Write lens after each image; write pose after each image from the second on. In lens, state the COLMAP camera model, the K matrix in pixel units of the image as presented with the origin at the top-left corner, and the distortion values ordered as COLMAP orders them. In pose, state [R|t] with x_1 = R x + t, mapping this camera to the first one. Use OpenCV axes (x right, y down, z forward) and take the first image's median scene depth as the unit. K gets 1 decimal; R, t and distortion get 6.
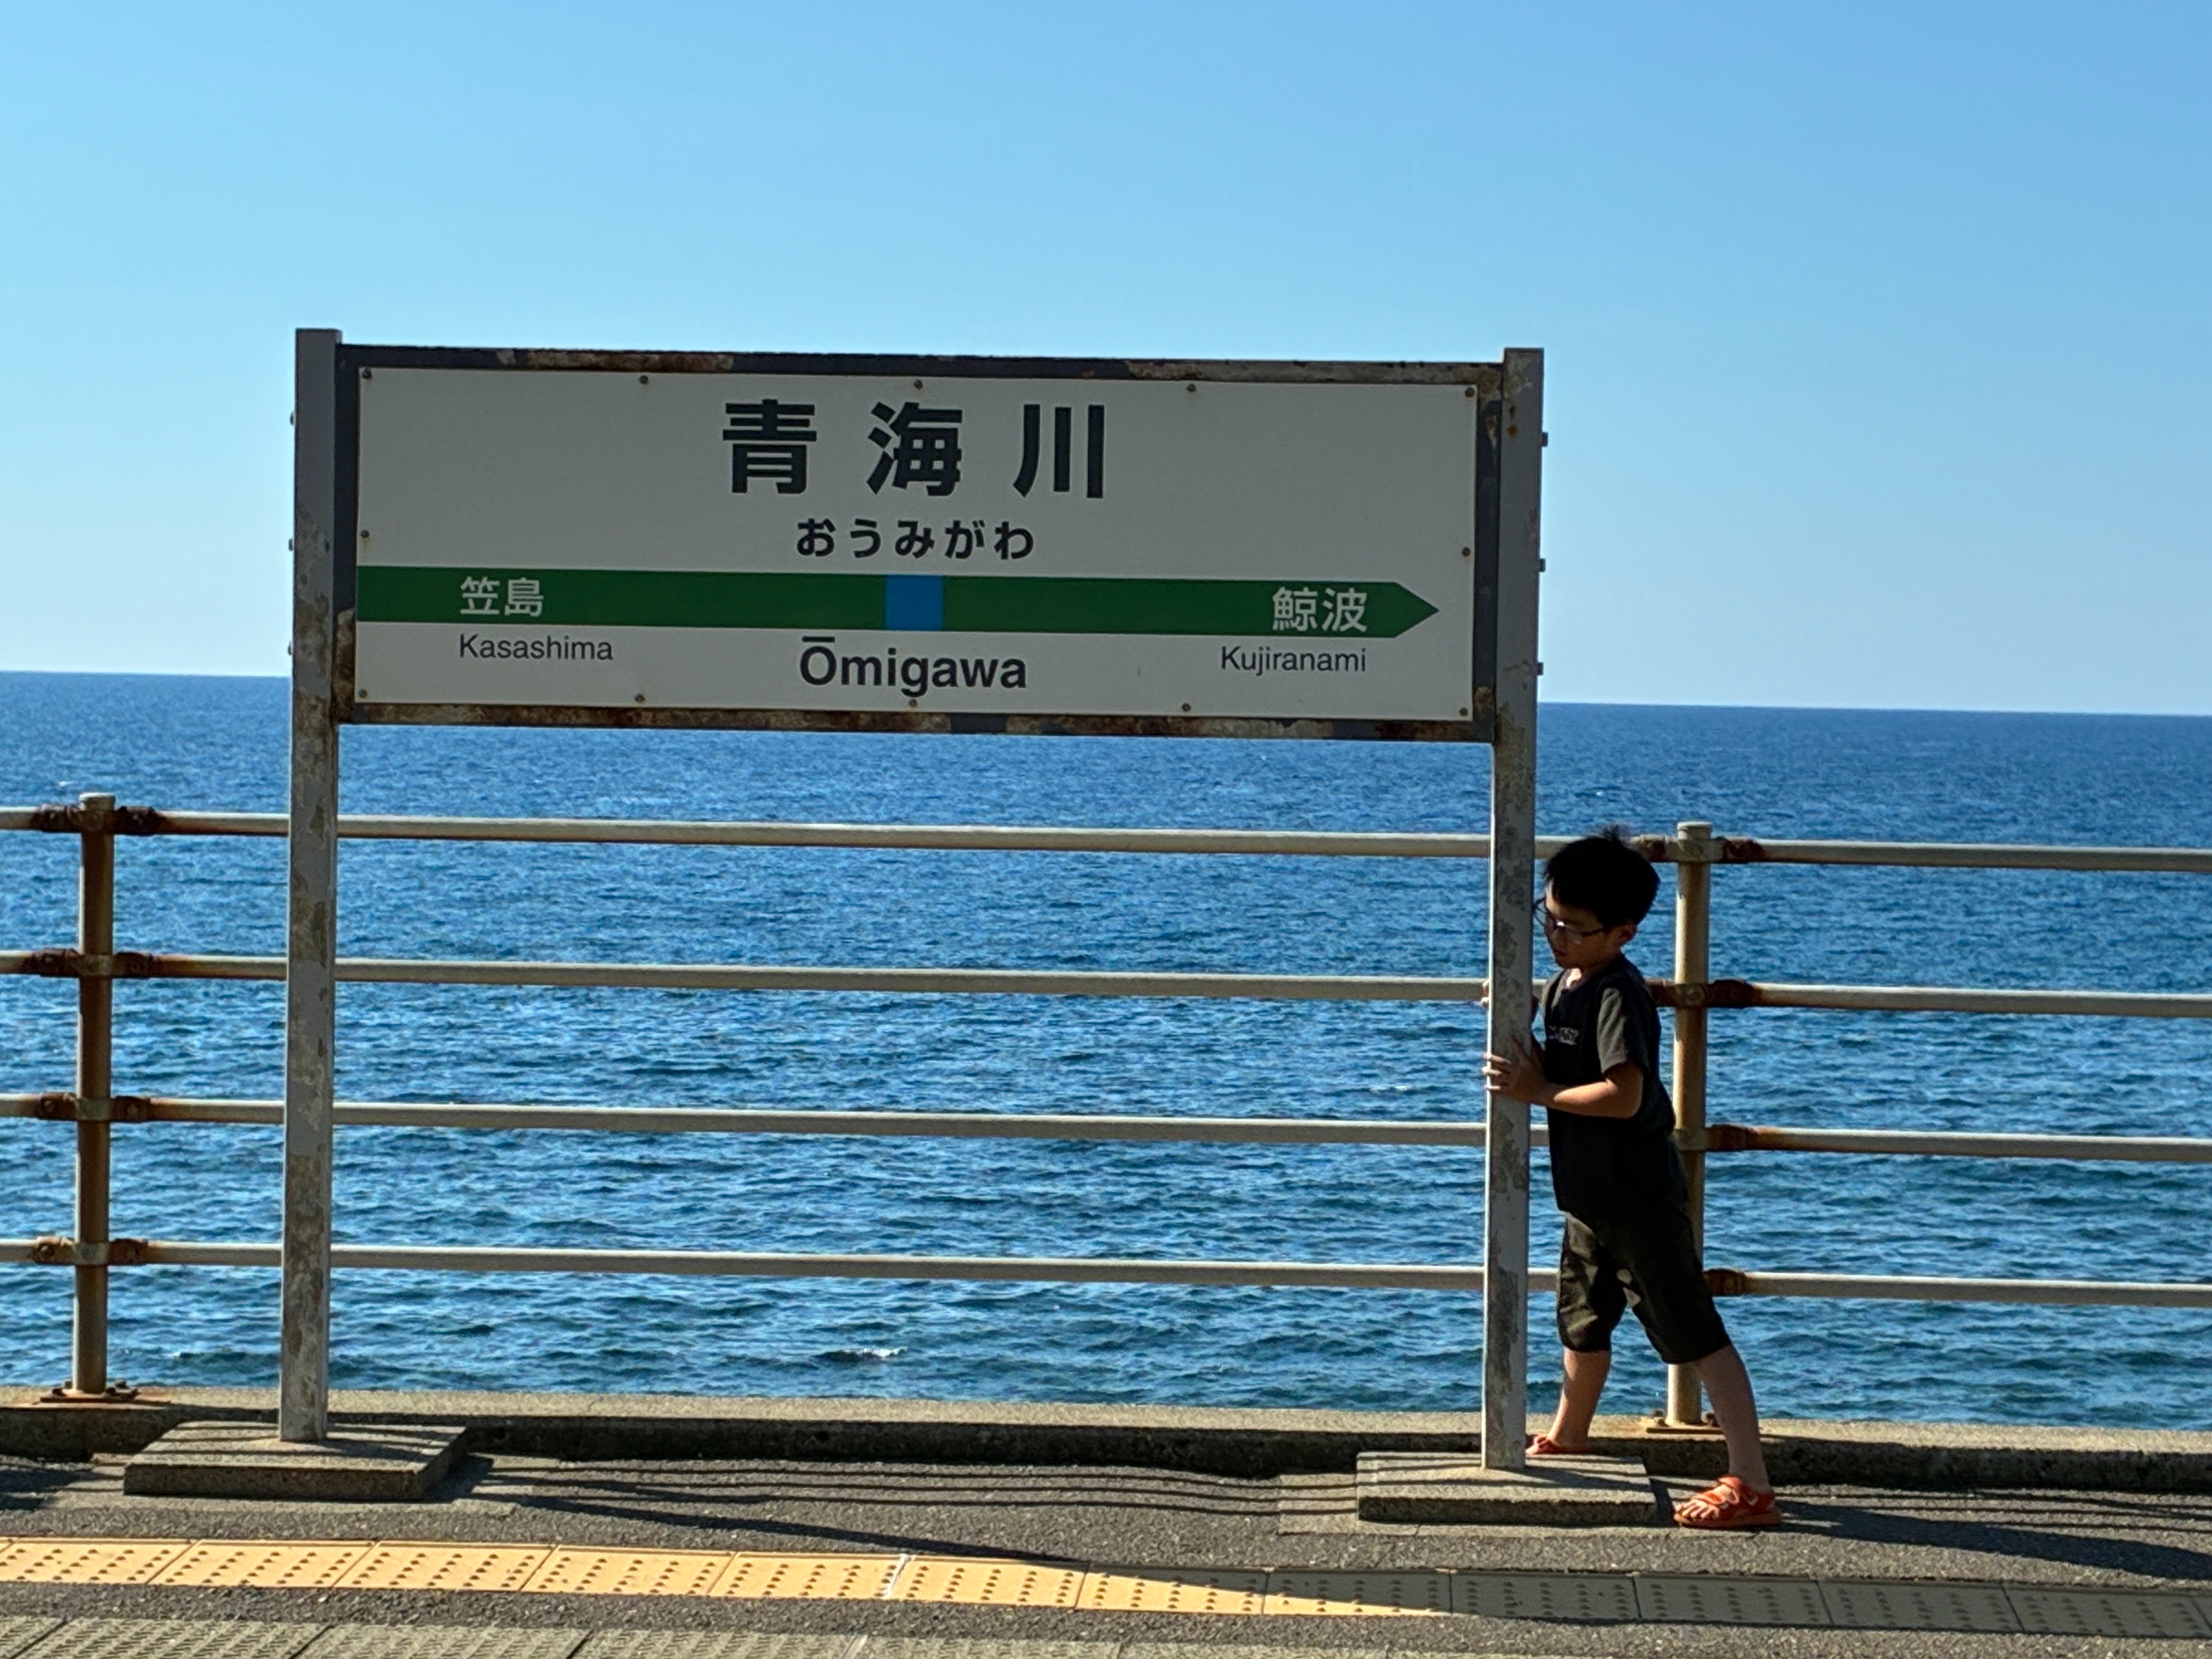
lens RADIAL K [[5307.1, 0, 1116.5], [0, 5307.1, 823.6], [0, 0, 1]] dist [0.117293, 0.000000]
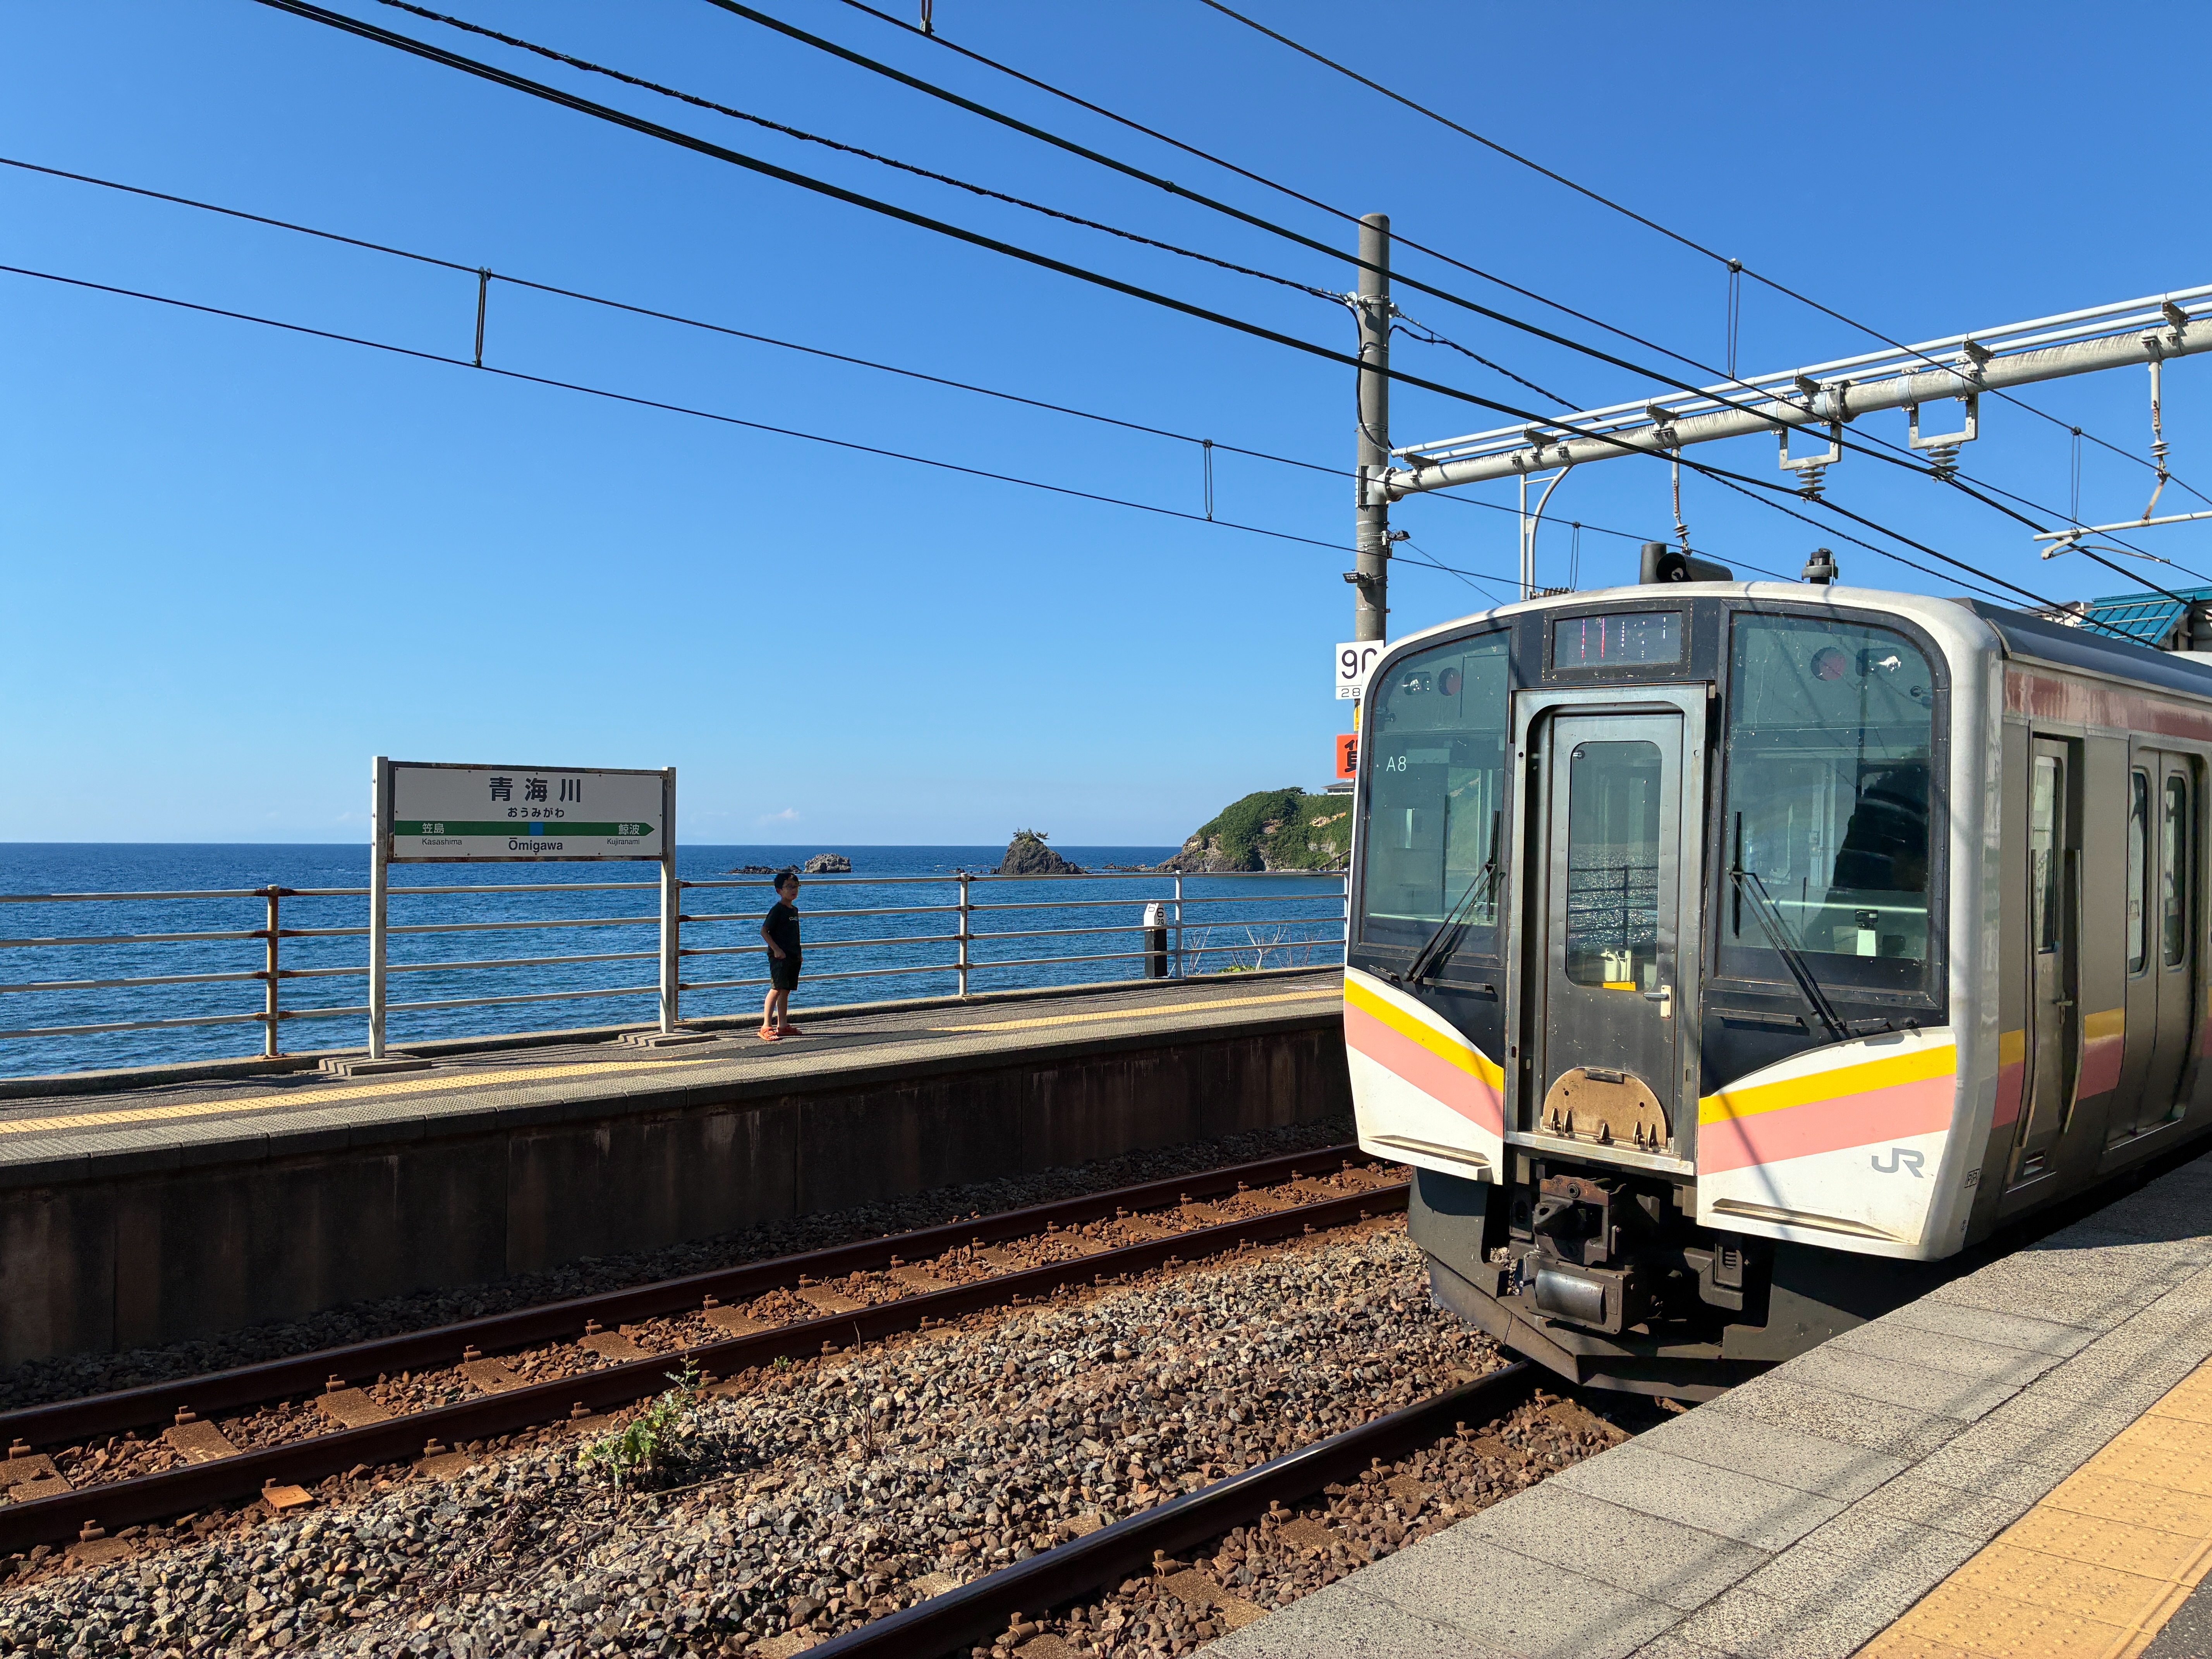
lens RADIAL K [[1681.7, 0, 1107.5], [0, 1681.7, 802.9], [0, 0, 1]] dist [0.040991, -0.031652]
pose [[0.681461, -0.000404, 0.731854, -0.673627], [0.028824, 0.999239, -0.026288, -0.015228], [-0.731286, 0.039010, 0.680954, -0.177388]]
